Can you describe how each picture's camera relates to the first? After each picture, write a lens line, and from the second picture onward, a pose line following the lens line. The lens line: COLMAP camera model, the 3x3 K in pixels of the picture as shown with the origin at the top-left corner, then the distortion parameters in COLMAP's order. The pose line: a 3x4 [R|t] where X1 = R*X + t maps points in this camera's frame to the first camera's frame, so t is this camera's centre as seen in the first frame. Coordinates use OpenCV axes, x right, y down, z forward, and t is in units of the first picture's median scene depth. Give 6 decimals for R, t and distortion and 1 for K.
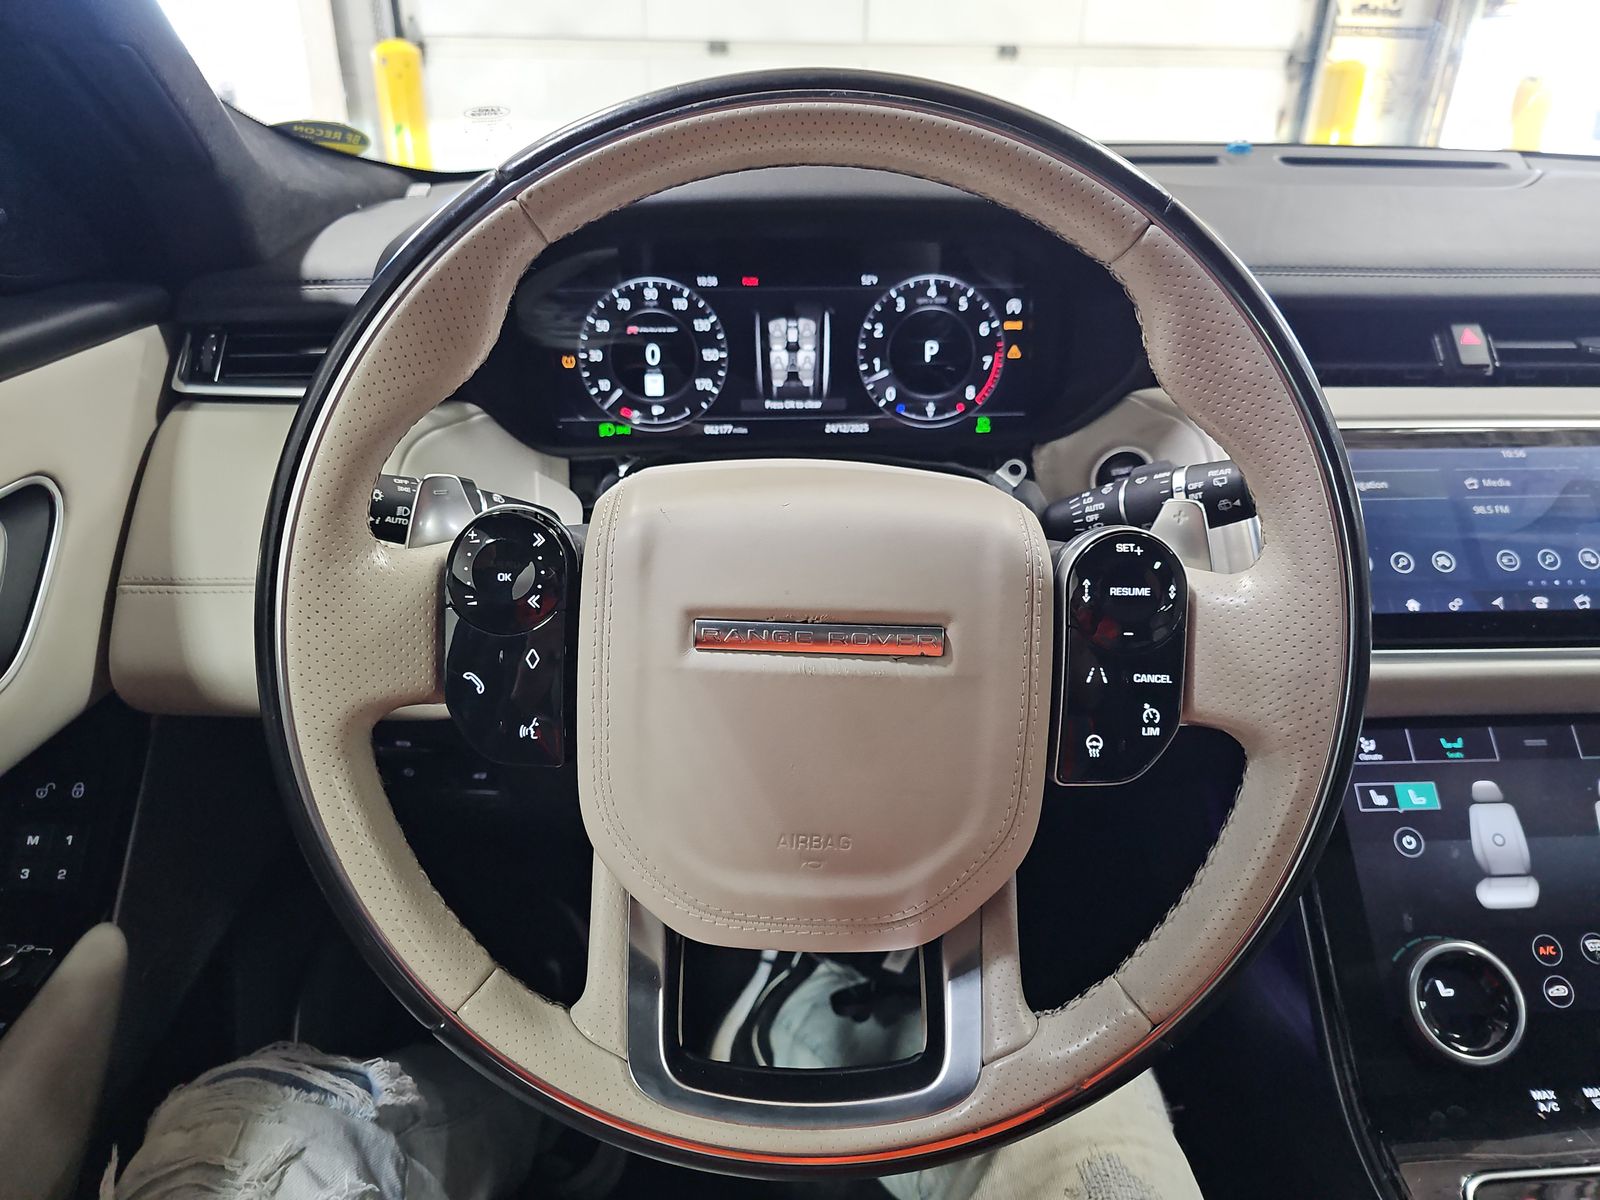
lens RADIAL K [[1055.4, 0, 800.0], [0, 1055.4, 600.0], [0, 0, 1]] dist [0.056569, -0.058052]
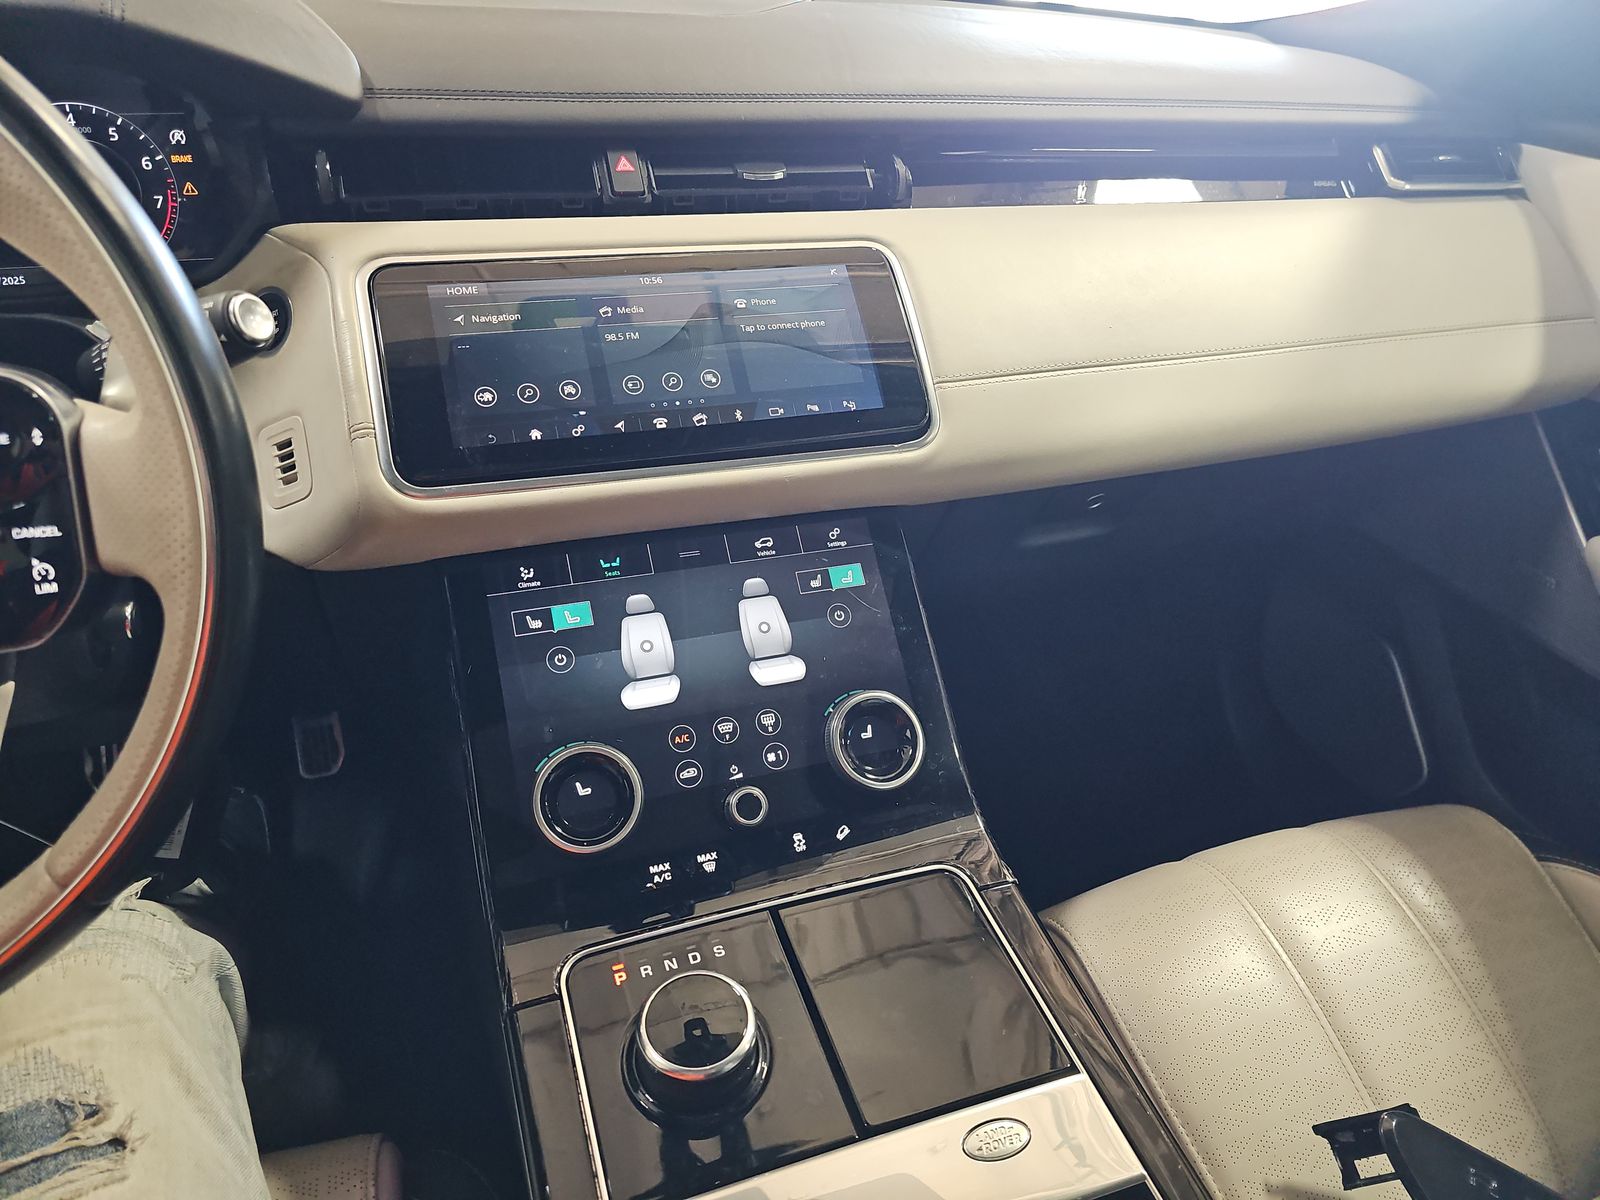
lens RADIAL K [[1055.4, 0, 800.0], [0, 1055.4, 600.0], [0, 0, 1]] dist [0.056569, -0.058052]
pose [[0.961556, -0.119547, 0.247222, 0.446727], [0.089029, 0.987353, 0.131176, 0.041633], [-0.259778, -0.104123, 0.960039, -0.055024]]
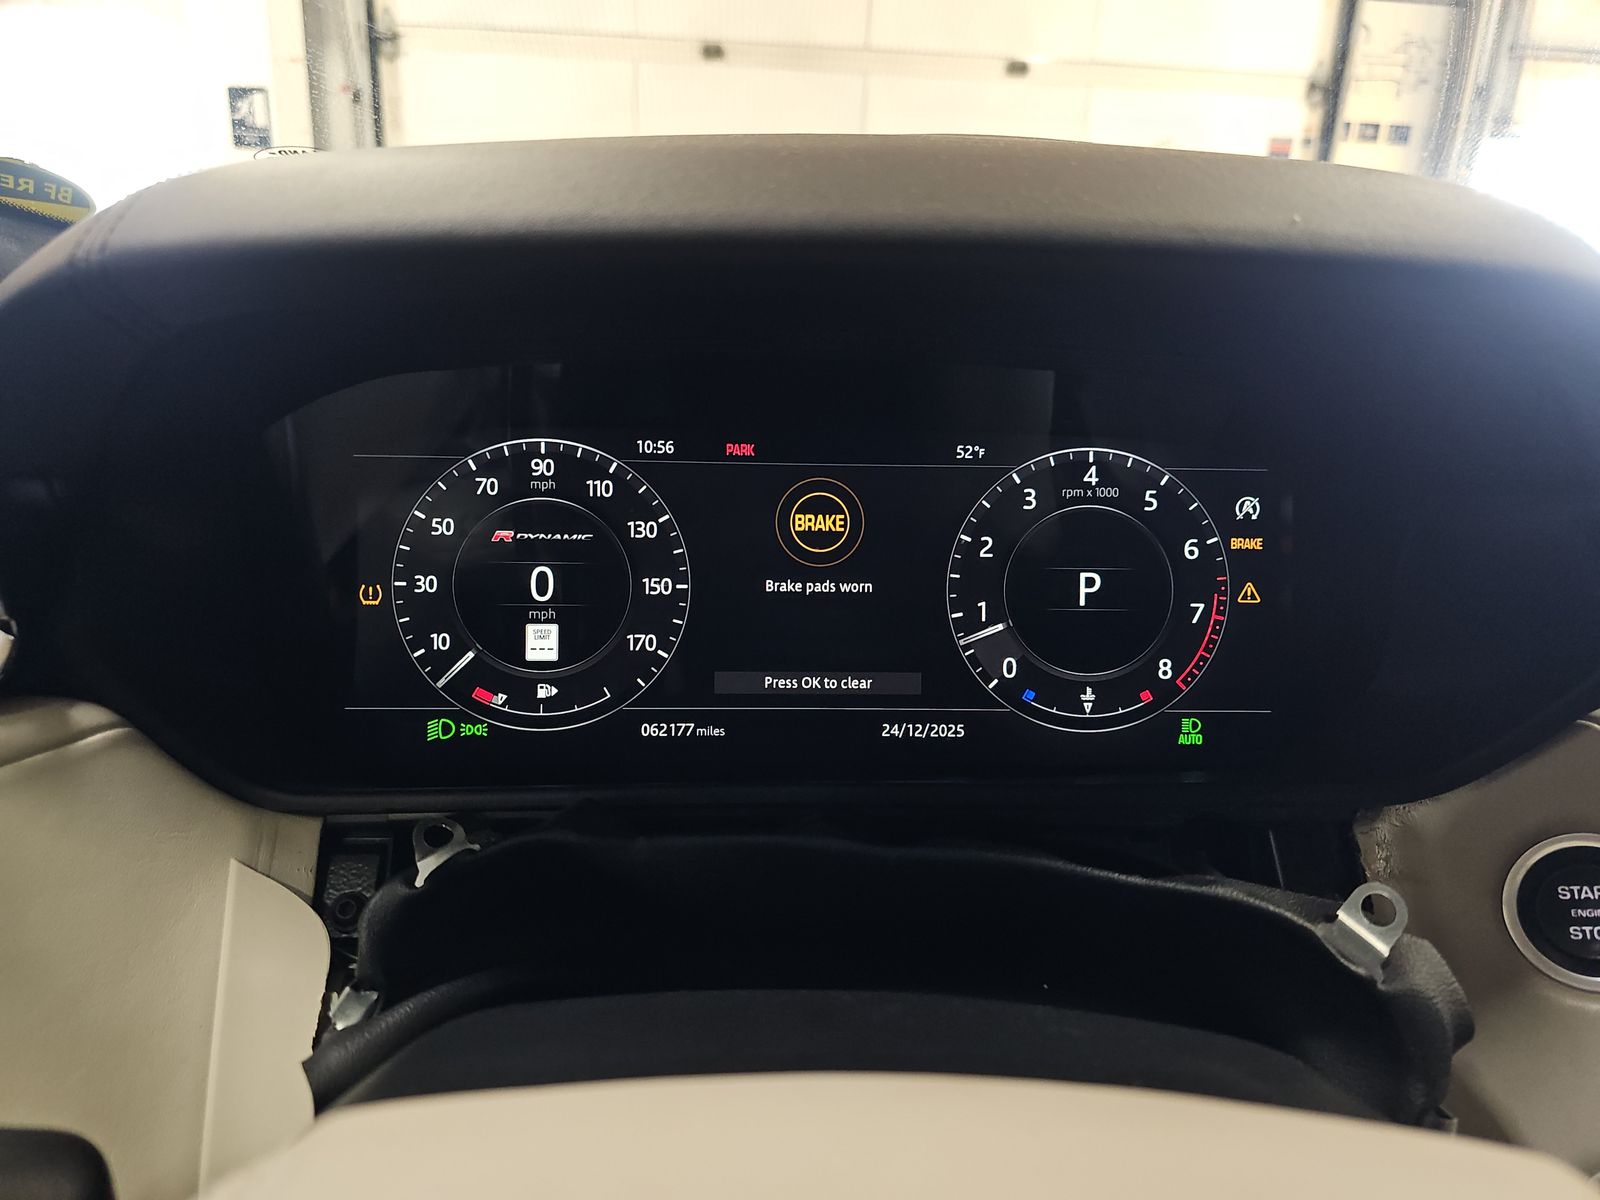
lens RADIAL K [[1055.4, 0, 800.0], [0, 1055.4, 600.0], [0, 0, 1]] dist [0.056569, -0.058052]
pose [[0.999615, 0.023083, 0.015393, -0.024335], [-0.020474, 0.988138, -0.152196, -0.151199], [-0.018724, 0.151822, 0.988231, 0.506347]]
